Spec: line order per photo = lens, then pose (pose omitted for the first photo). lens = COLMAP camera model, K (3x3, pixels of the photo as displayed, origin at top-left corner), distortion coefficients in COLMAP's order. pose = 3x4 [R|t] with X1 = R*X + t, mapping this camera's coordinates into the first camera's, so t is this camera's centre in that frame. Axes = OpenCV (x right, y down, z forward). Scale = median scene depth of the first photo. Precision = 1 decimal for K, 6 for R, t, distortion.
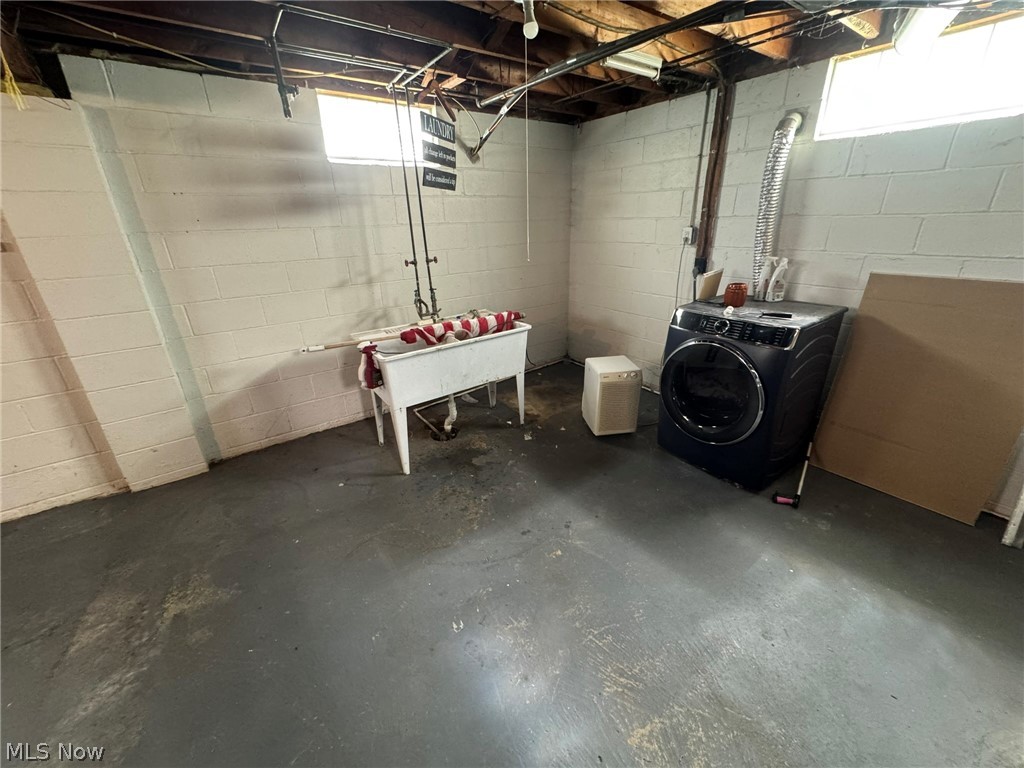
lens RADIAL K [[409.2, 0, 510.8], [0, 409.2, 382.3], [0, 0, 1]] dist [0.000456, -0.000084]
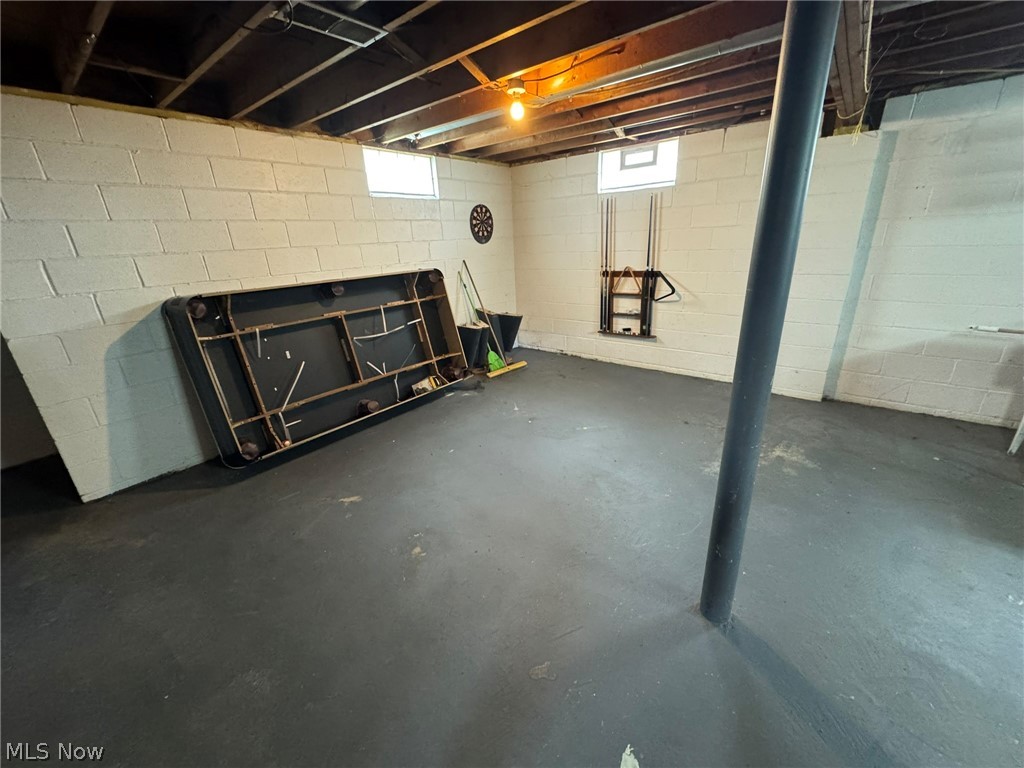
lens RADIAL K [[409.2, 0, 512.9], [0, 409.2, 381.7], [0, 0, 1]] dist [0.000456, -0.000084]
pose [[0.260942, 0.341782, -0.902826, 0.175630], [-0.325930, 0.911503, 0.250863, 0.152962], [0.908669, 0.228797, 0.349247, -0.384763]]
